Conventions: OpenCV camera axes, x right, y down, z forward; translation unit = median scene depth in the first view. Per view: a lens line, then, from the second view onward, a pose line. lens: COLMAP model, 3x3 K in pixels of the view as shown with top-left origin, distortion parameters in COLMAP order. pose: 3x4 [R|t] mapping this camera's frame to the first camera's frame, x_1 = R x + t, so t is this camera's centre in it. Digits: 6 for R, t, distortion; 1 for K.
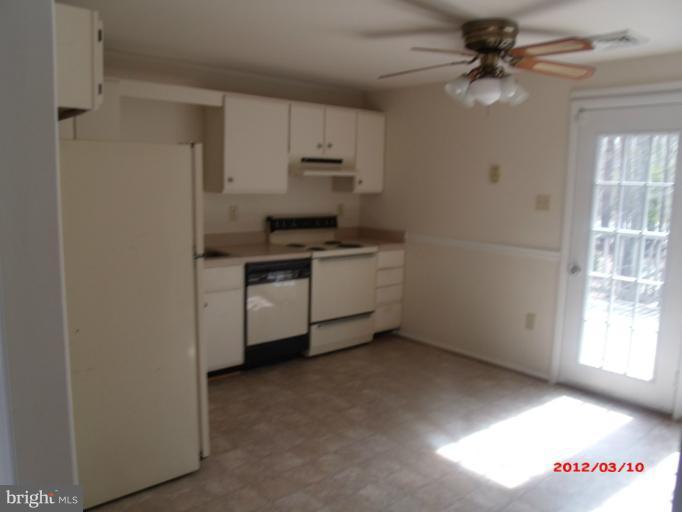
lens RADIAL K [[560.1, 0, 326.1], [0, 560.1, 257.8], [0, 0, 1]] dist [-0.073421, 0.002454]
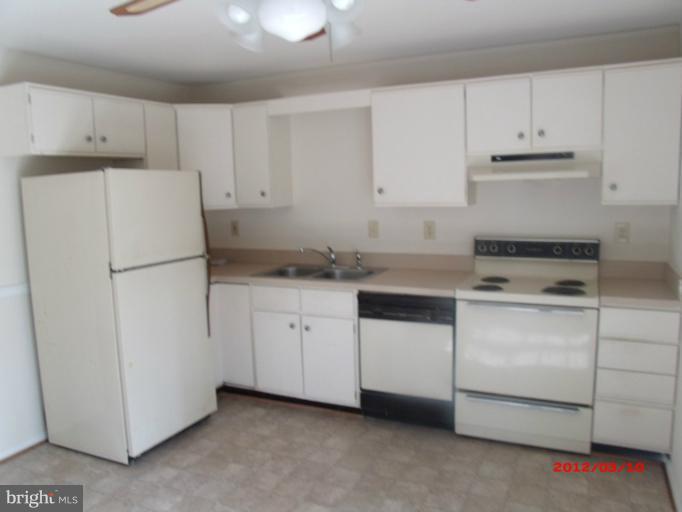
lens RADIAL K [[560.1, 0, 326.1], [0, 560.1, 257.8], [0, 0, 1]] dist [-0.073421, 0.002454]
pose [[0.390369, 0.083938, -0.916824, 0.545489], [-0.091812, 0.994420, 0.051950, -0.070819], [0.916069, 0.063895, 0.395897, 0.559969]]
